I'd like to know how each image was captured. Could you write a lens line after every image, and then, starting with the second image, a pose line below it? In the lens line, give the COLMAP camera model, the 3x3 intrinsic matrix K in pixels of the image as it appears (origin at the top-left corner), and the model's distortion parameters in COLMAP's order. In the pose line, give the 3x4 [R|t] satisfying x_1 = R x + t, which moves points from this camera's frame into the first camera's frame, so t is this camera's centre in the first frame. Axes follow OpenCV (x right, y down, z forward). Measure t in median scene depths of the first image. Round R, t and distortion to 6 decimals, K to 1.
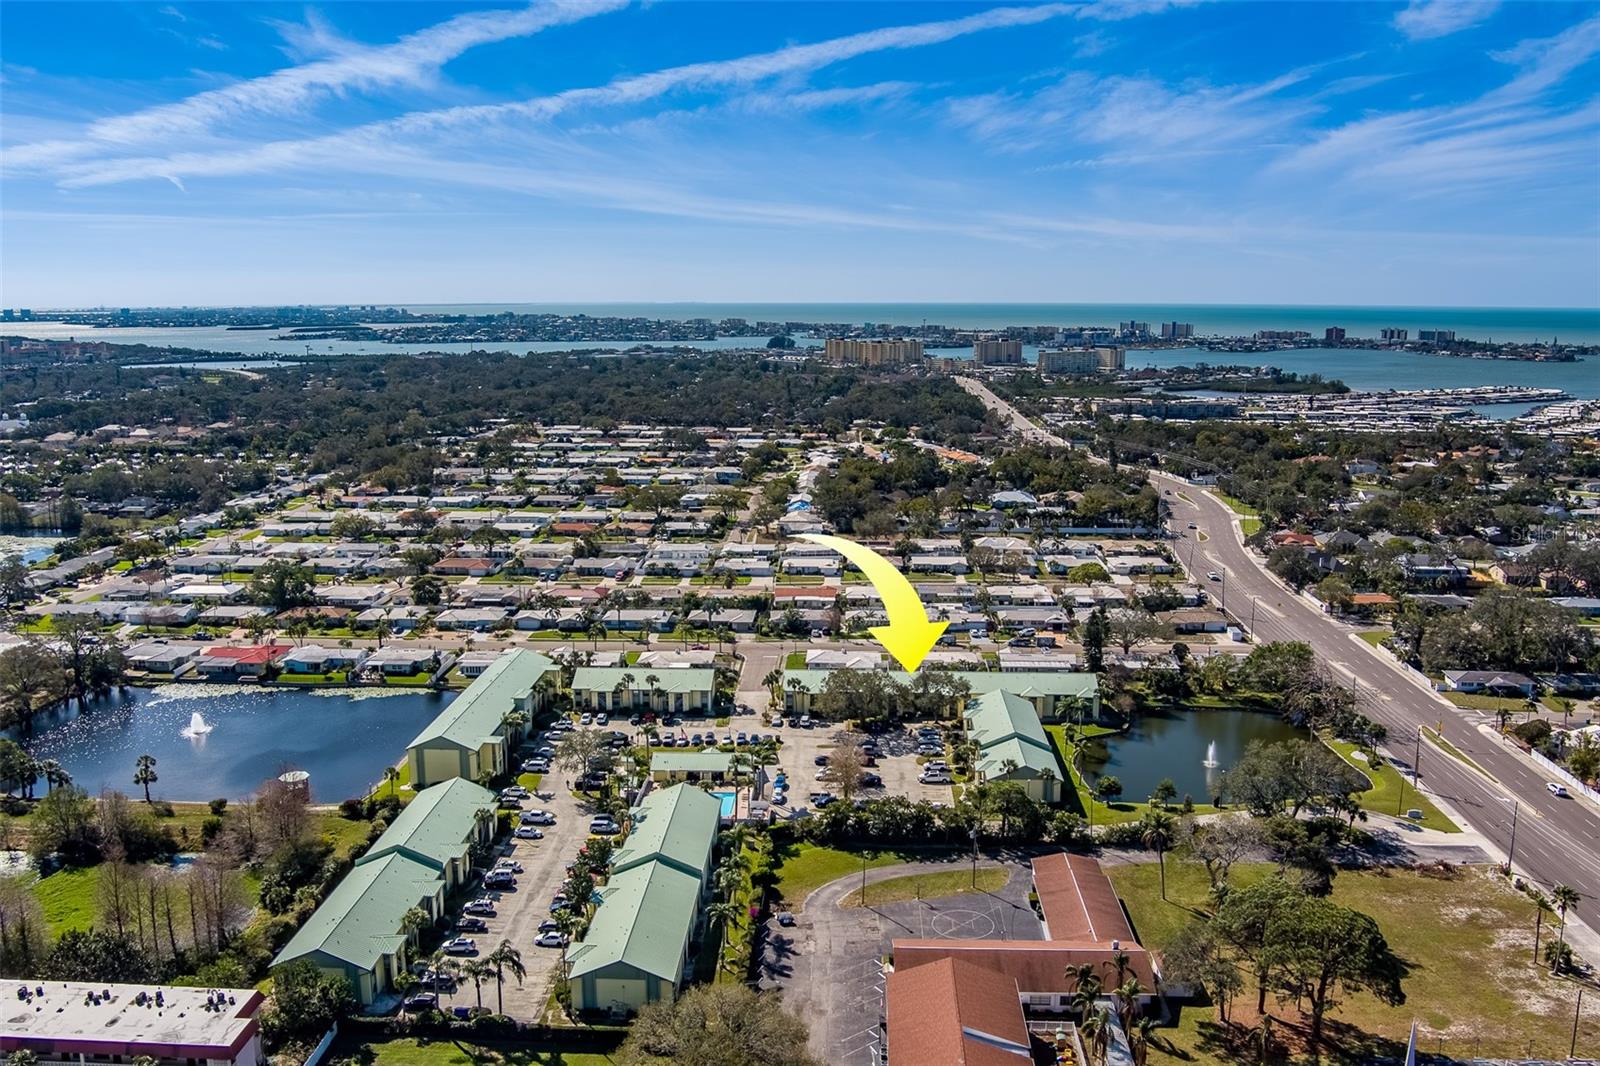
lens RADIAL K [[1303.9, 0, 800.0], [0, 1303.9, 533.0], [0, 0, 1]] dist [-0.071128, 0.039046]
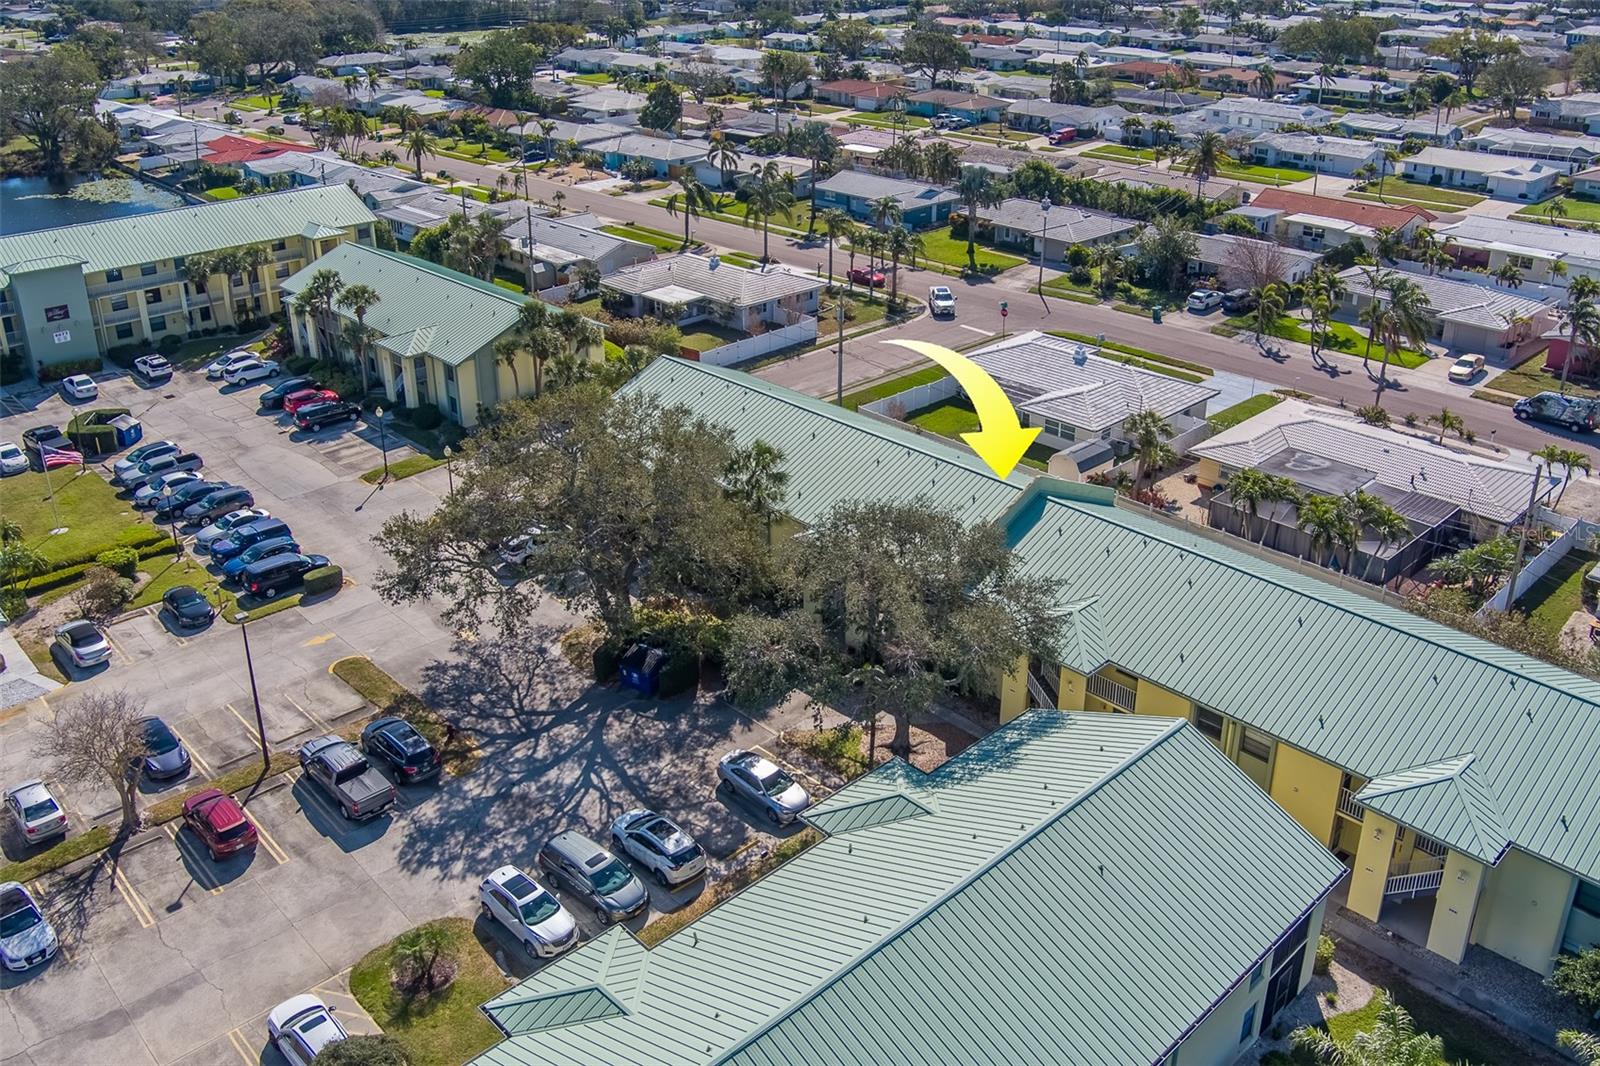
lens RADIAL K [[1303.9, 0, 800.0], [0, 1303.9, 533.0], [0, 0, 1]] dist [-0.071128, 0.039046]
pose [[0.717322, 0.303294, -0.627265, 0.165693], [-0.121018, 0.940835, 0.316519, 0.037563], [0.686151, -0.151136, 0.711586, 0.651673]]
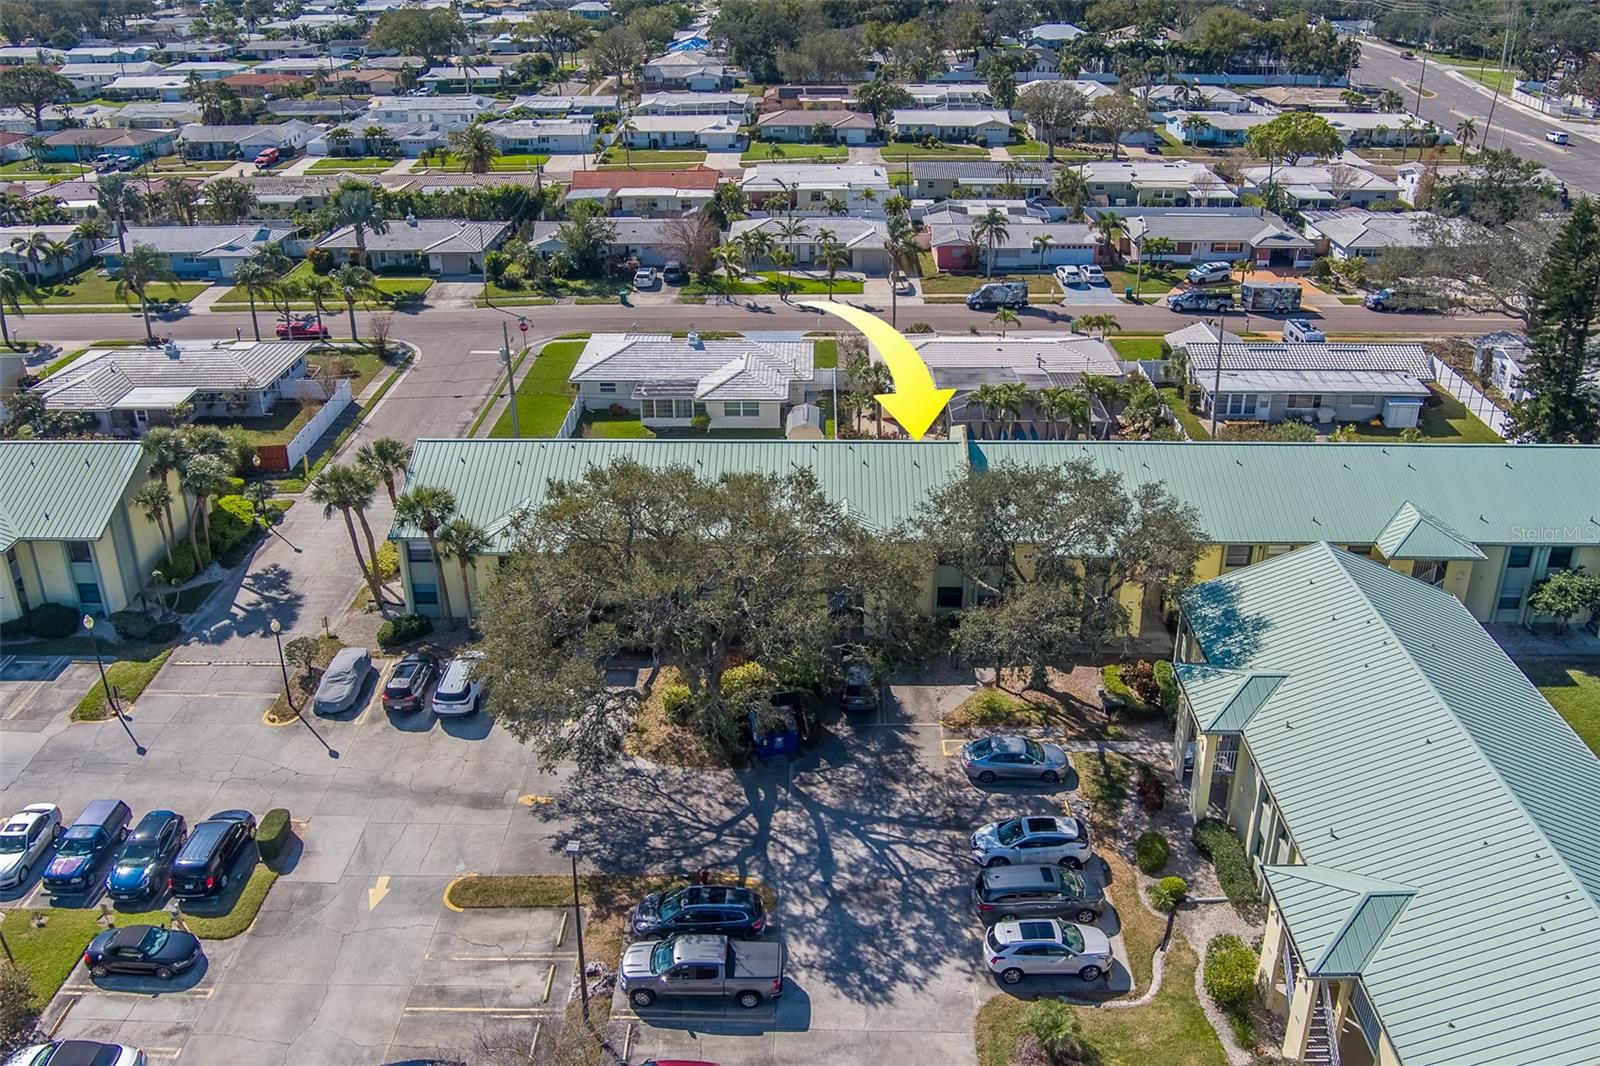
lens RADIAL K [[1303.9, 0, 800.0], [0, 1303.9, 533.0], [0, 0, 1]] dist [-0.071128, 0.039046]
pose [[0.999529, -0.015382, 0.026543, 0.044174], [0.007500, 0.961483, 0.274762, 0.043956], [-0.029747, -0.274434, 0.961146, 0.608320]]
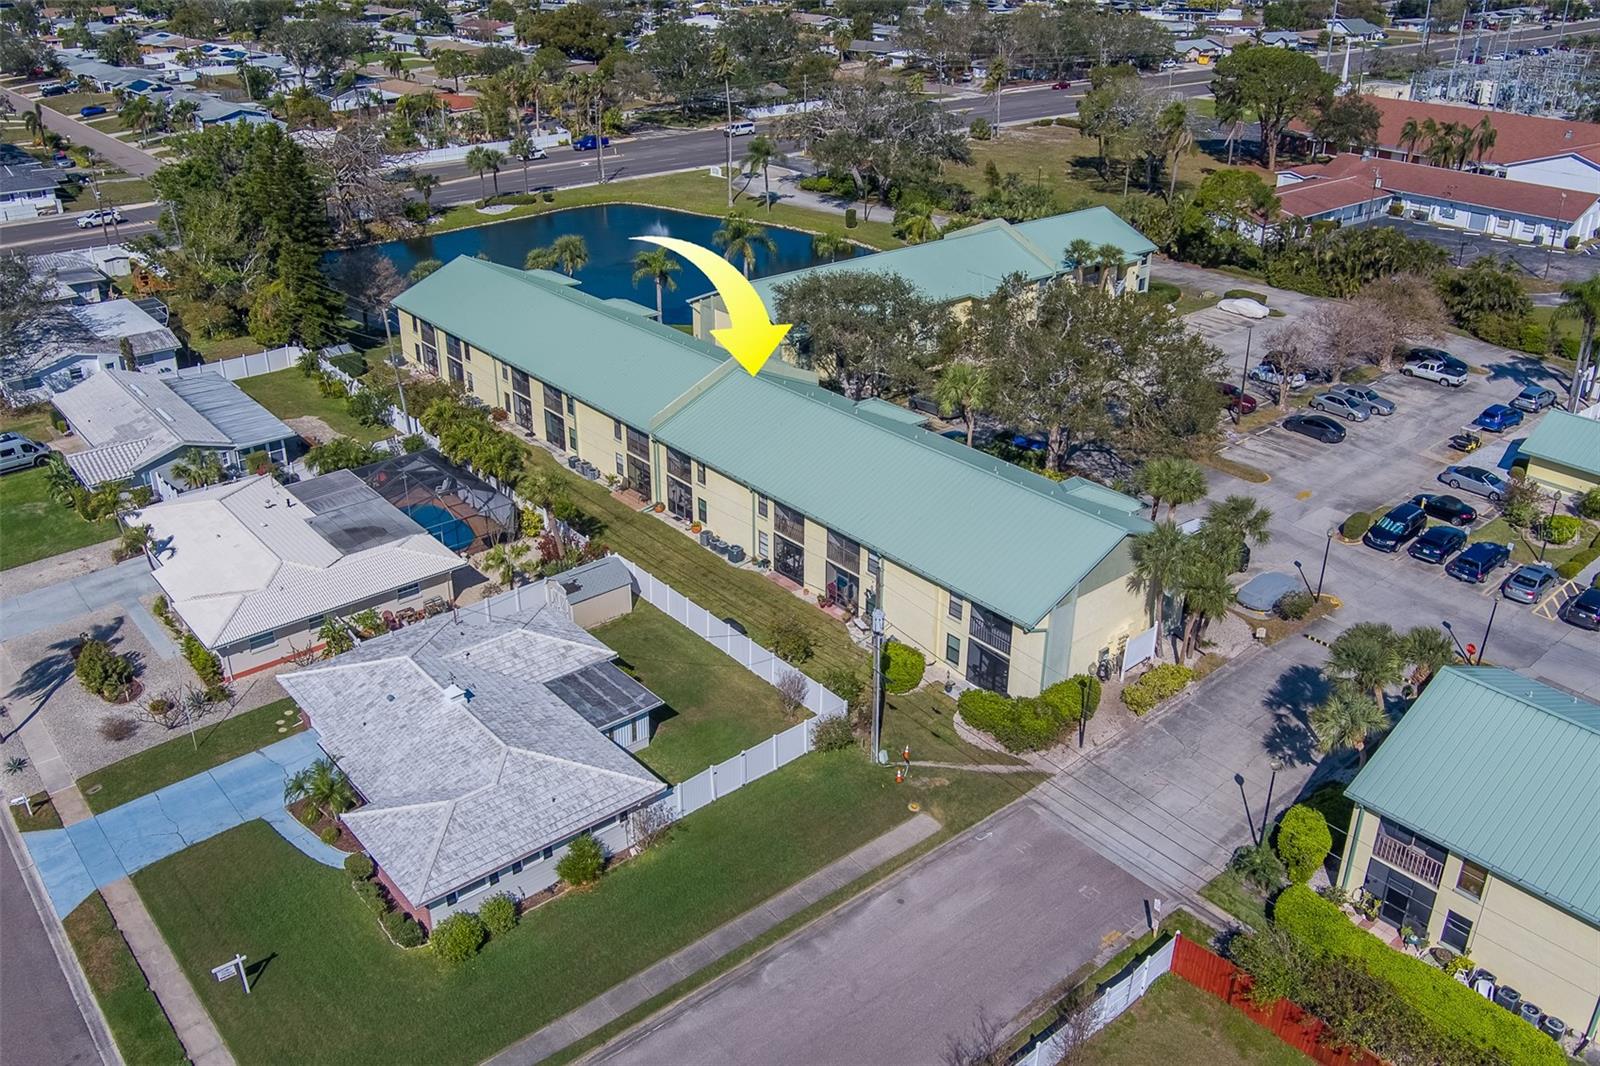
lens RADIAL K [[1303.9, 0, 800.0], [0, 1303.9, 533.0], [0, 0, 1]] dist [-0.071128, 0.039046]
pose [[-0.685725, -0.327412, 0.650064, -0.093091], [0.121146, 0.829318, 0.545486, -0.015501], [-0.717709, 0.452806, -0.529019, 0.932453]]
